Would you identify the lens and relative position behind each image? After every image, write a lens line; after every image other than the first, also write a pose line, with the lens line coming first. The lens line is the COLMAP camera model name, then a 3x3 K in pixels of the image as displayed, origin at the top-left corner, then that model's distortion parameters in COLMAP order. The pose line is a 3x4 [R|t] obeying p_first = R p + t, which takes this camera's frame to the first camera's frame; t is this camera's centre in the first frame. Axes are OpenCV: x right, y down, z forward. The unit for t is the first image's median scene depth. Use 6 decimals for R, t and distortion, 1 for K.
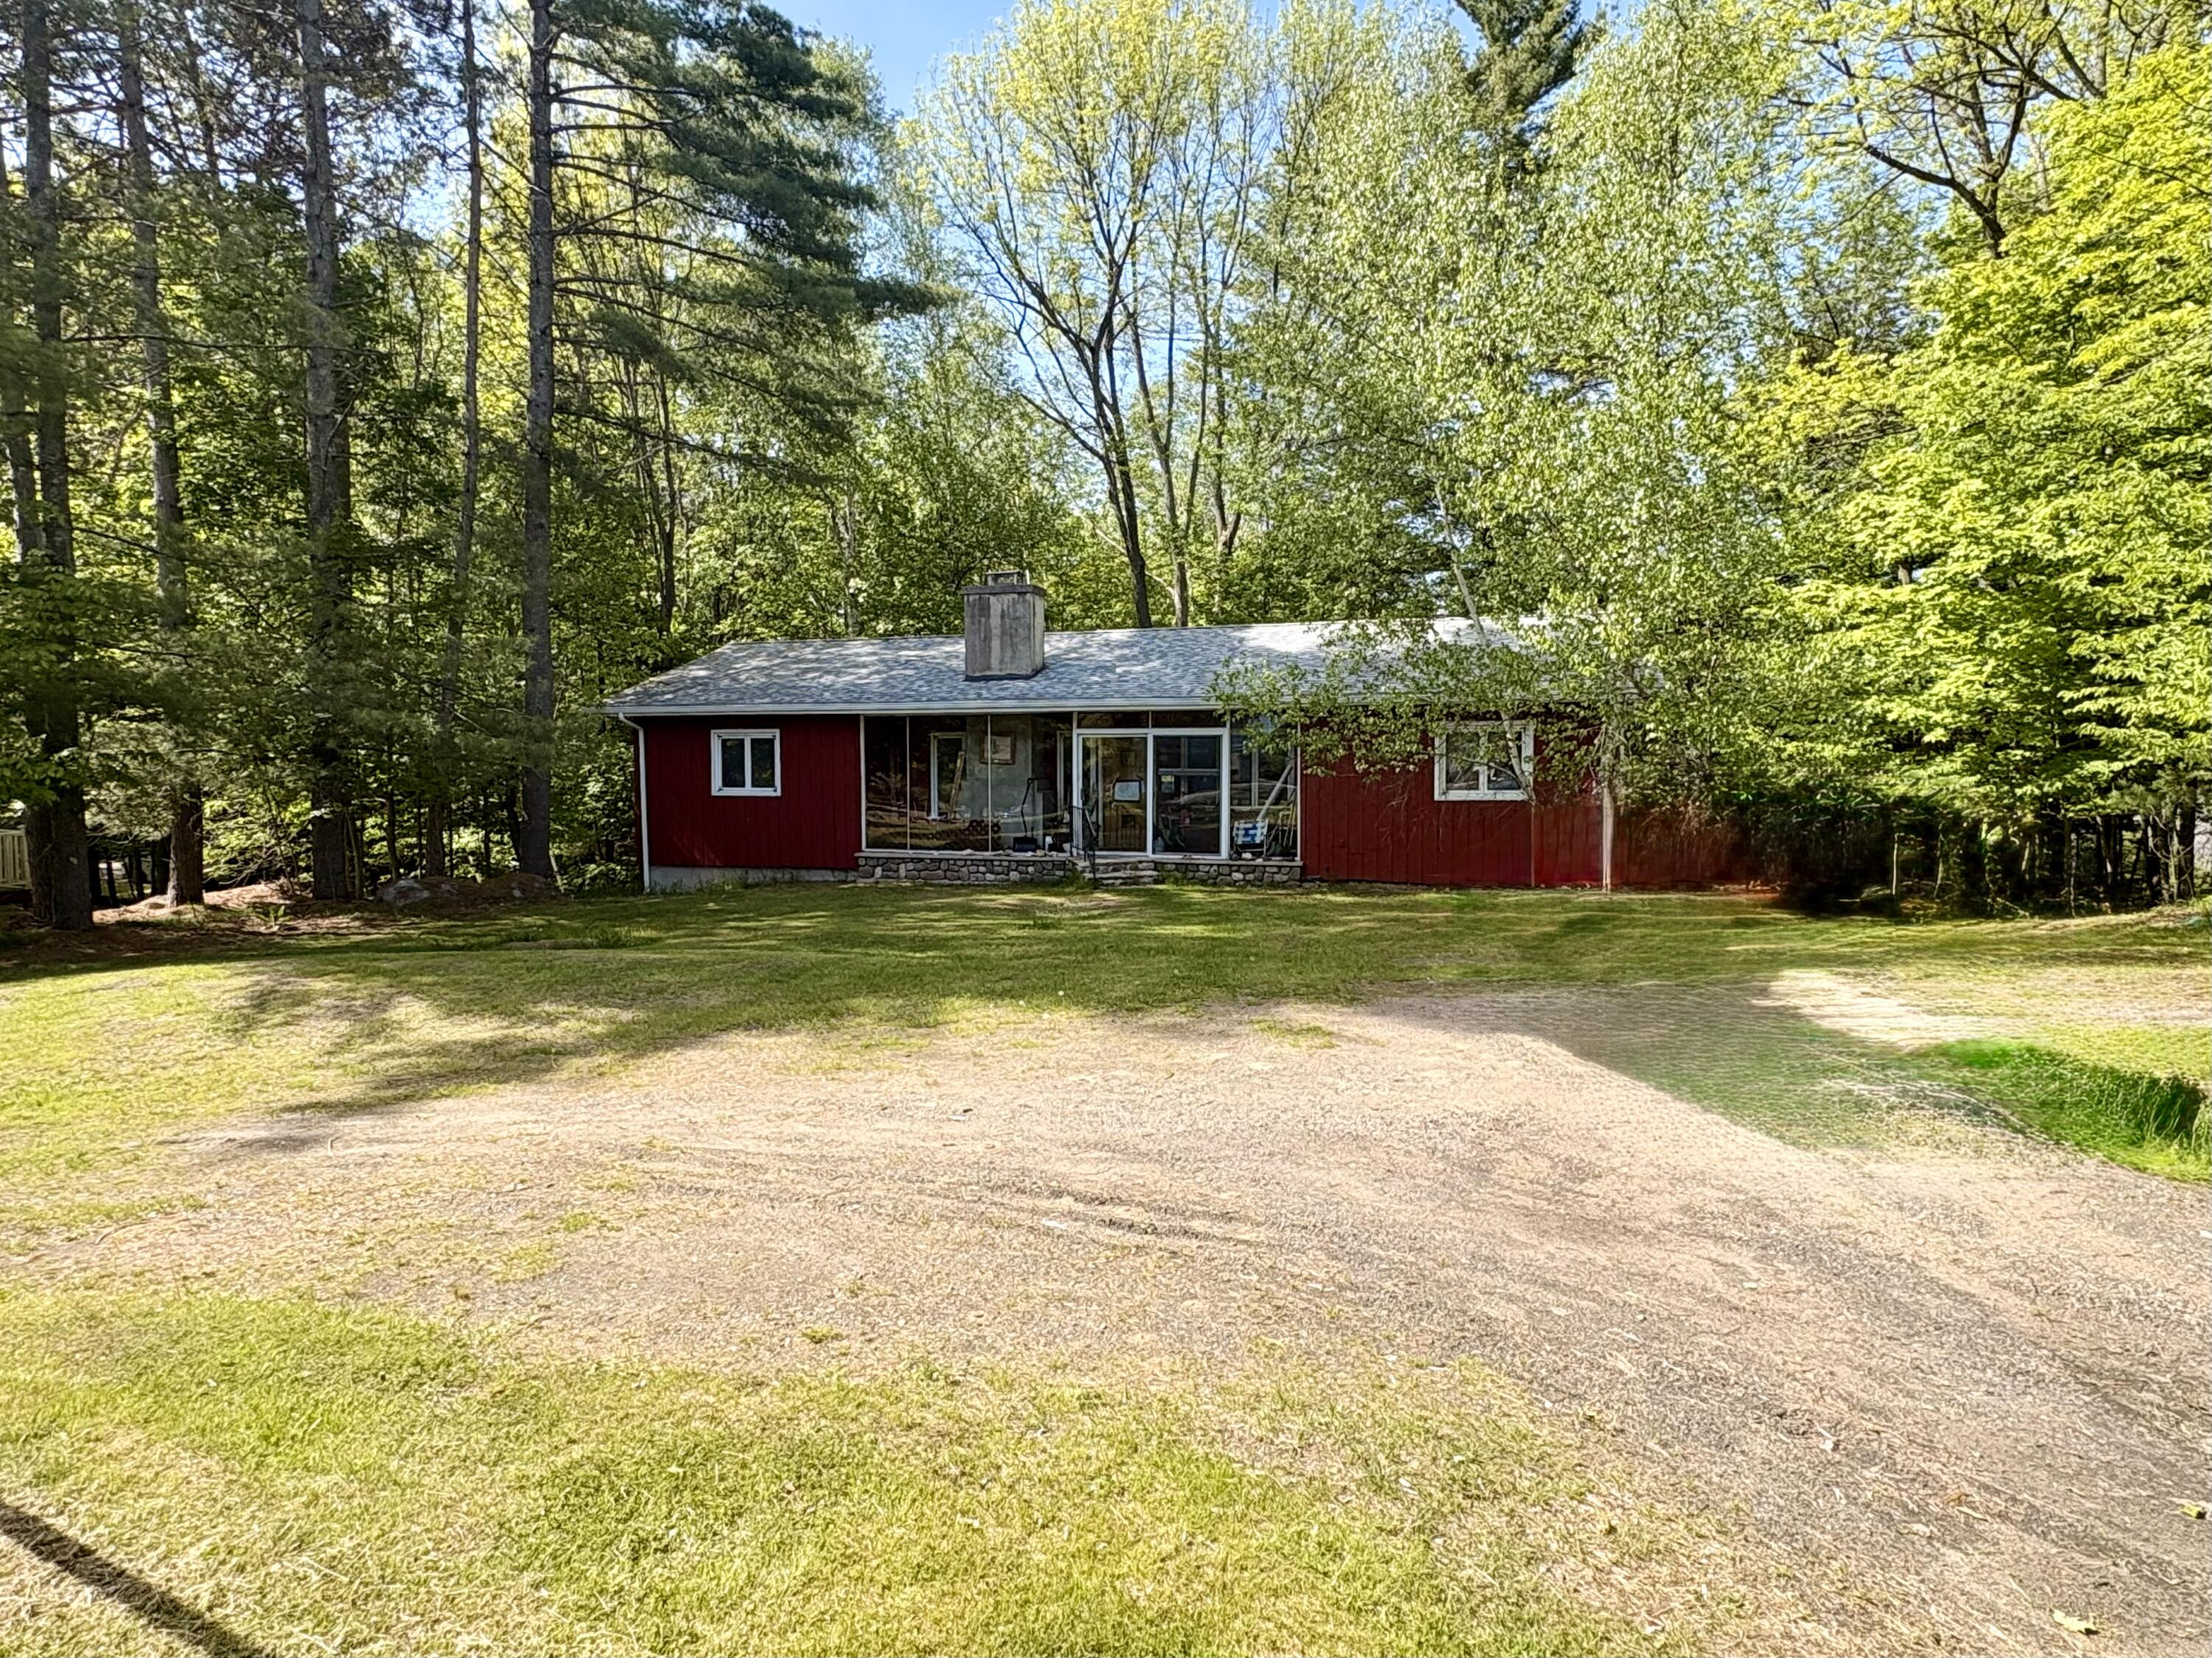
lens RADIAL K [[1271.3, 0, 1106.6], [0, 1271.3, 826.2], [0, 0, 1]] dist [-0.001566, -0.000081]
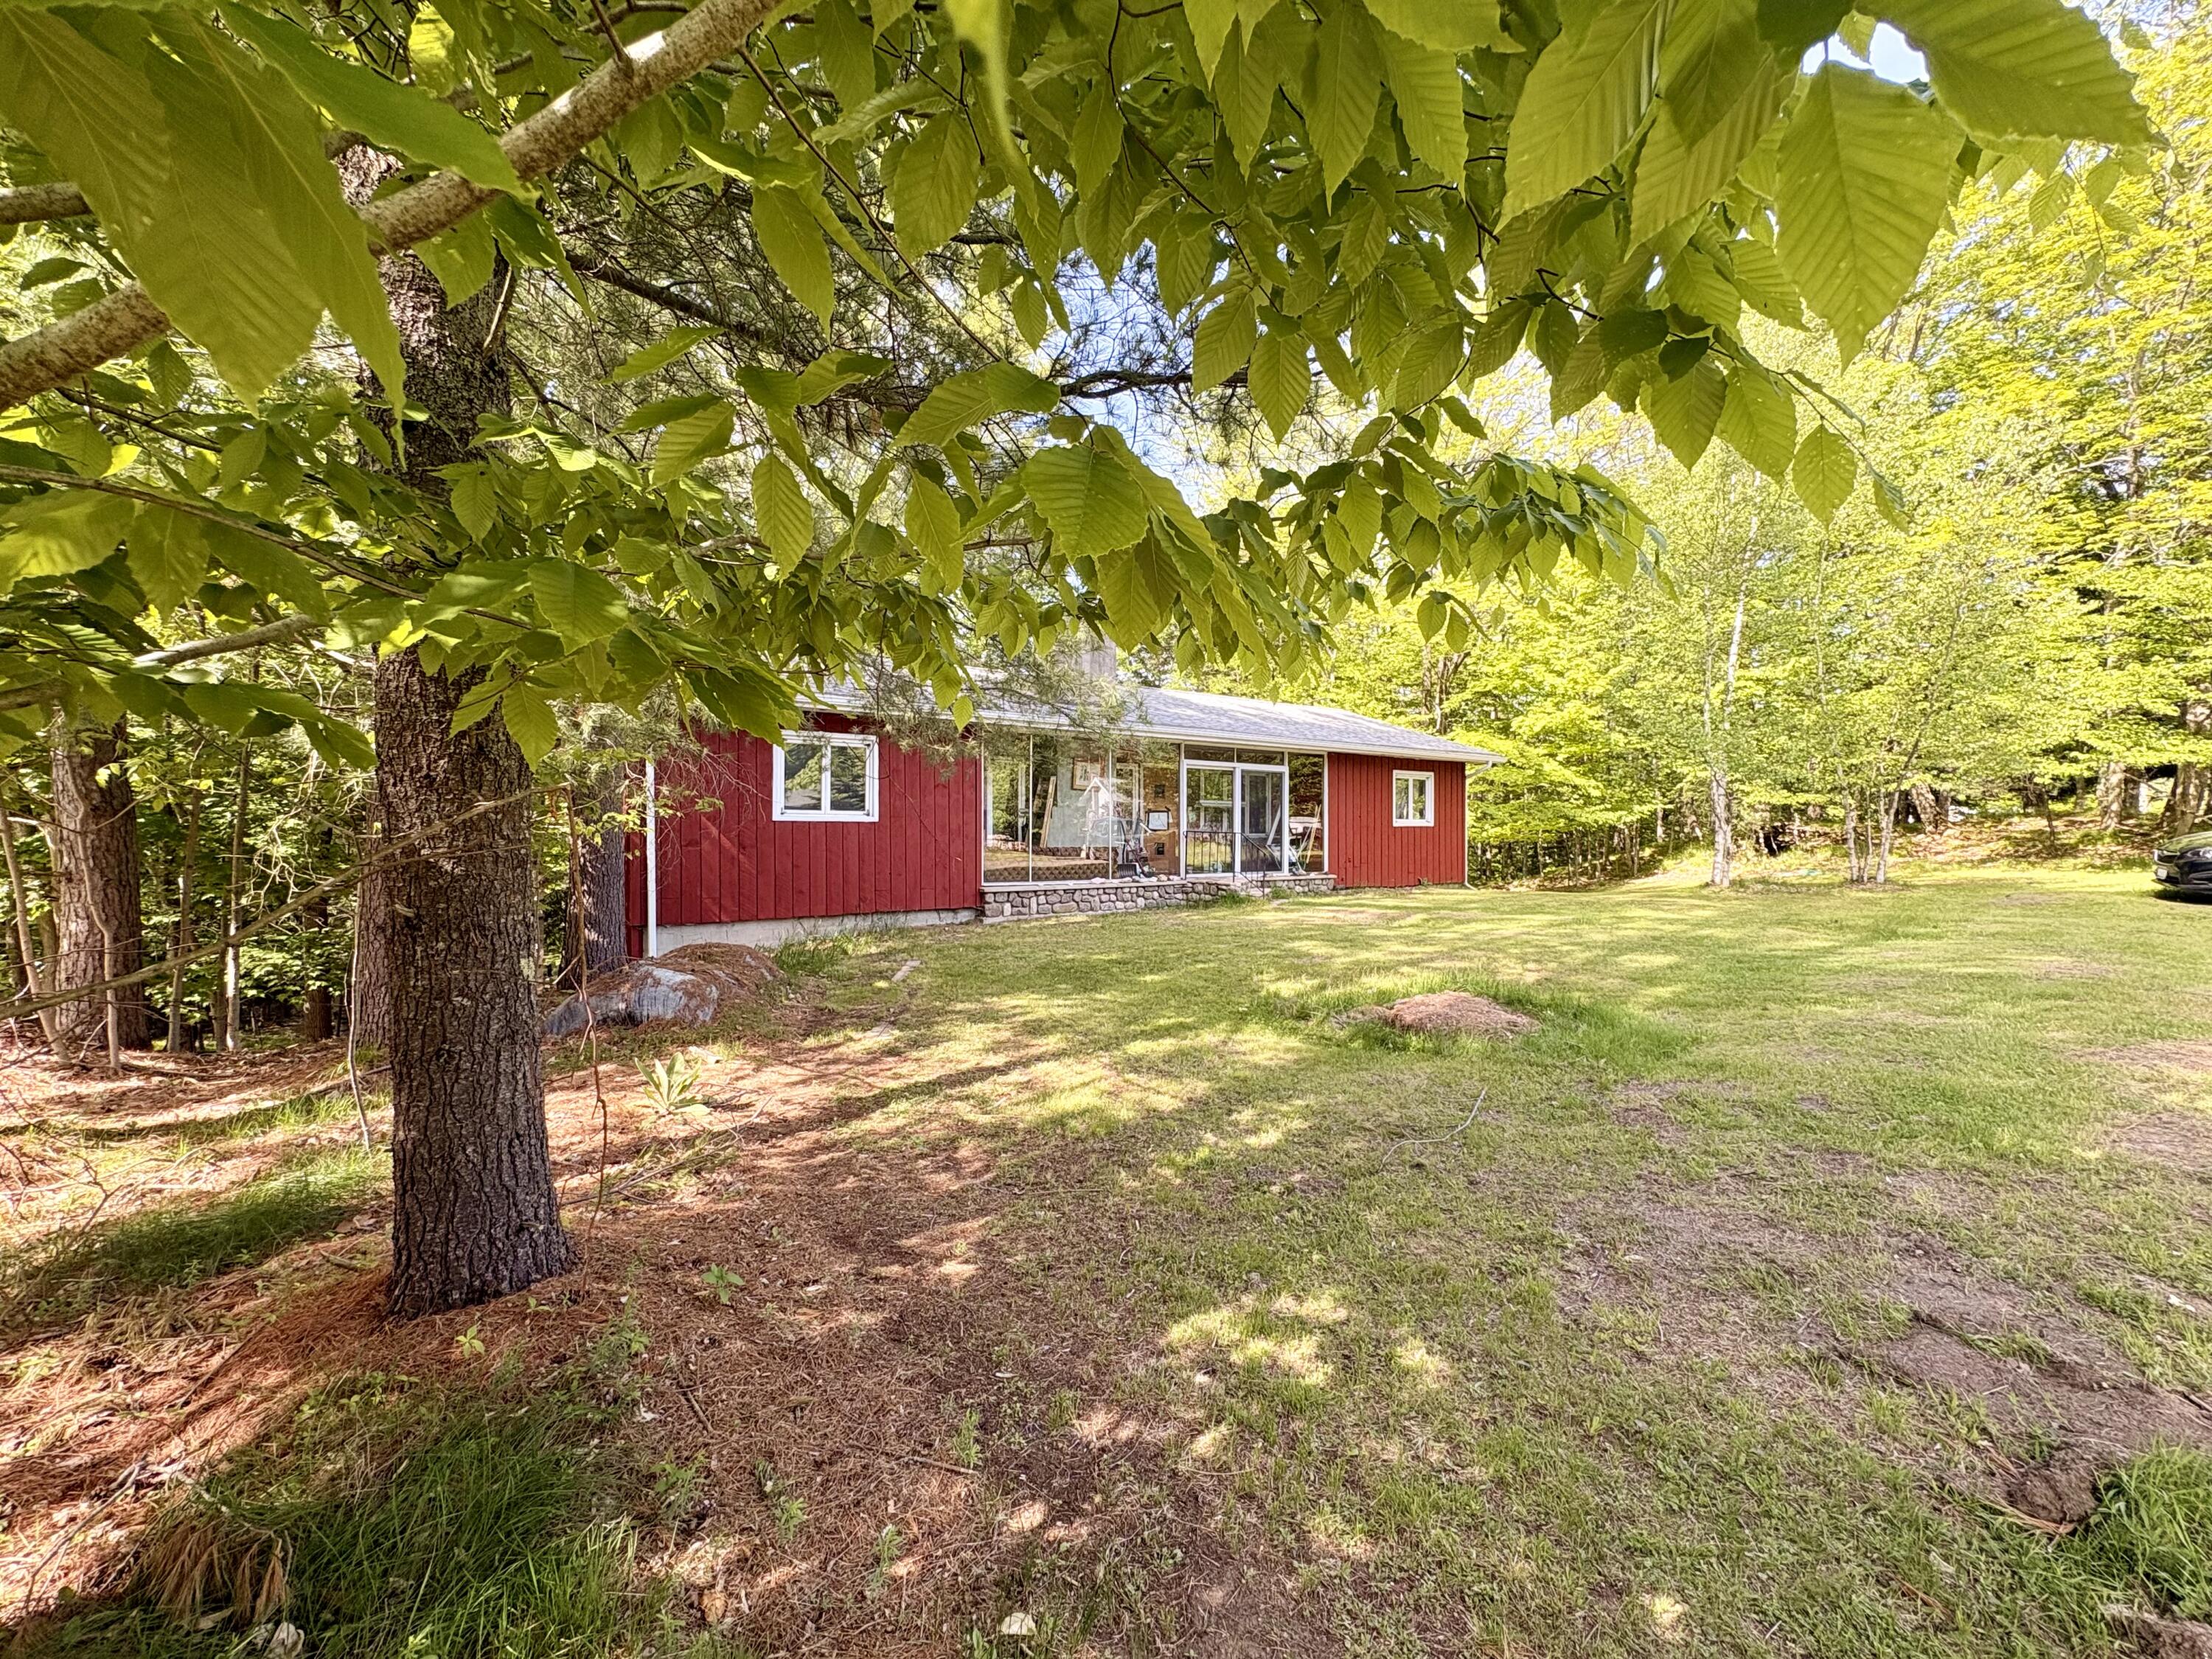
lens RADIAL K [[895.2, 0, 1108.9], [0, 895.2, 831.7], [0, 0, 1]] dist [0.000338, 0.000000]
pose [[0.611028, -0.004167, 0.791598, -0.659990], [0.020369, 0.999738, -0.010459, -0.009736], [-0.791347, 0.022515, 0.610952, 0.599951]]
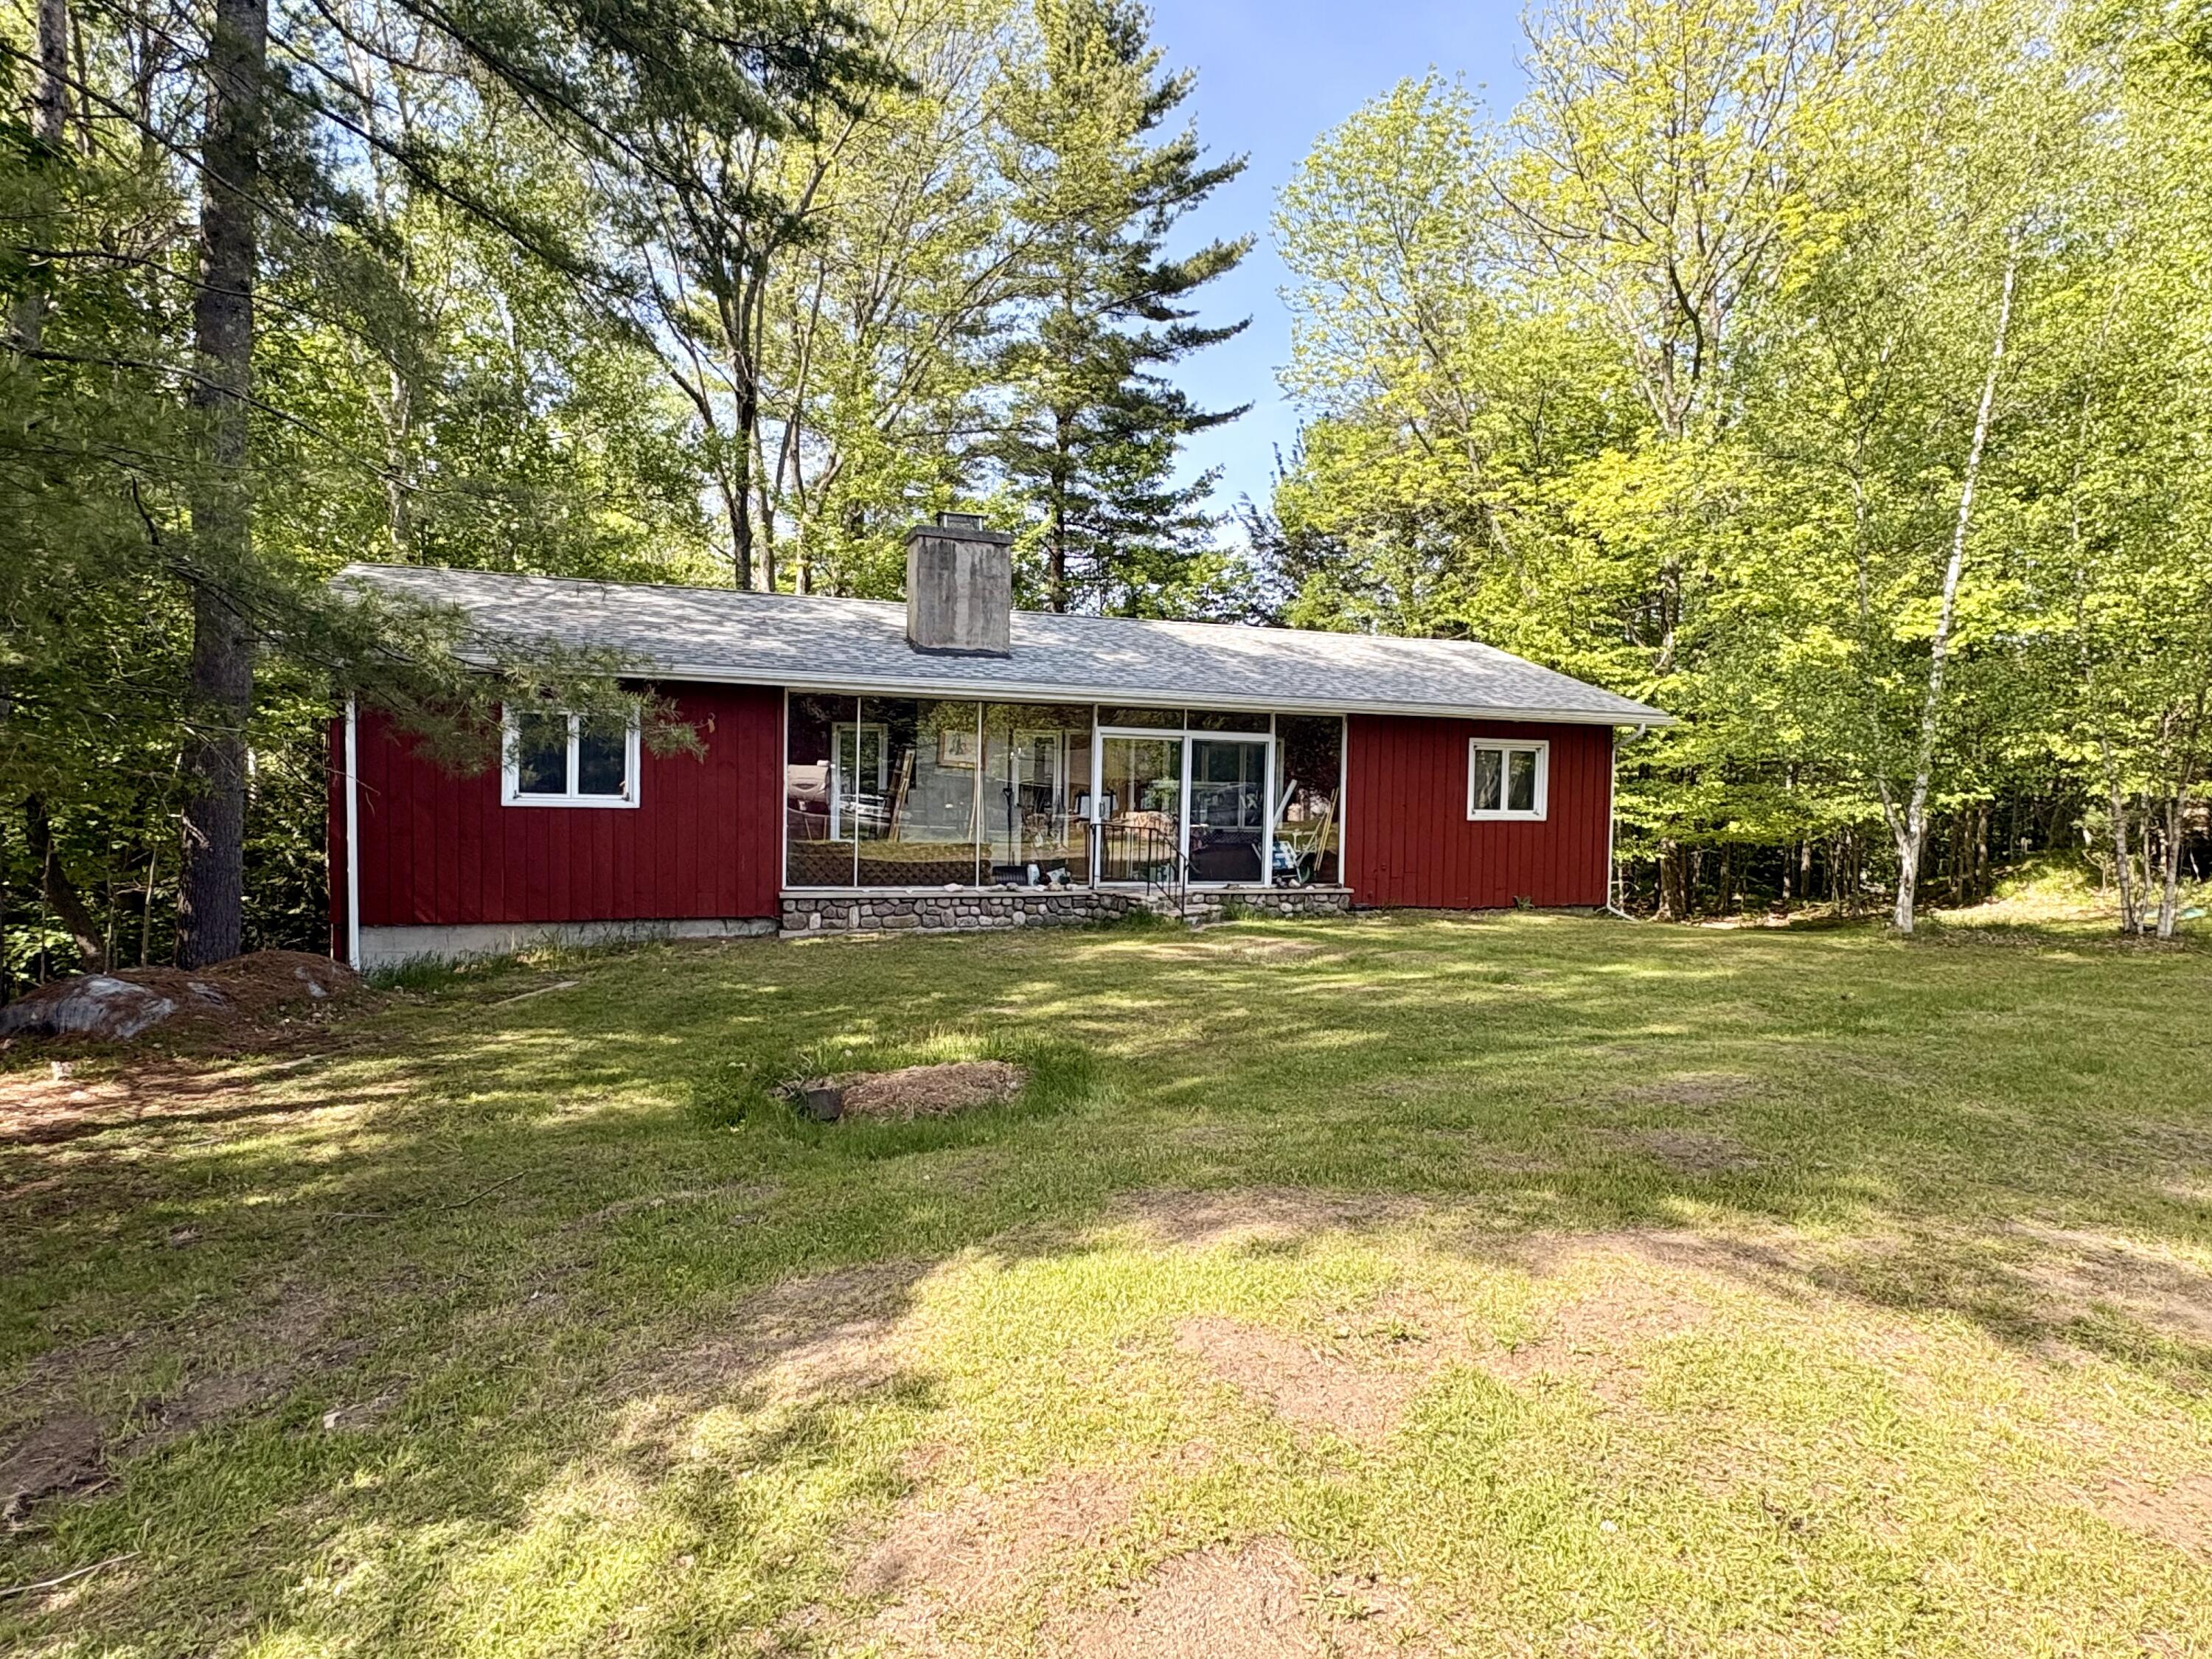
lens RADIAL K [[1271.4, 0, 1103.8], [0, 1271.4, 828.9], [0, 0, 1]] dist [-0.001566, -0.000081]
pose [[0.788629, -0.005573, 0.614845, -0.506265], [-0.001425, 0.999940, 0.010892, -0.022187], [-0.614868, -0.009466, 0.788573, 0.384192]]
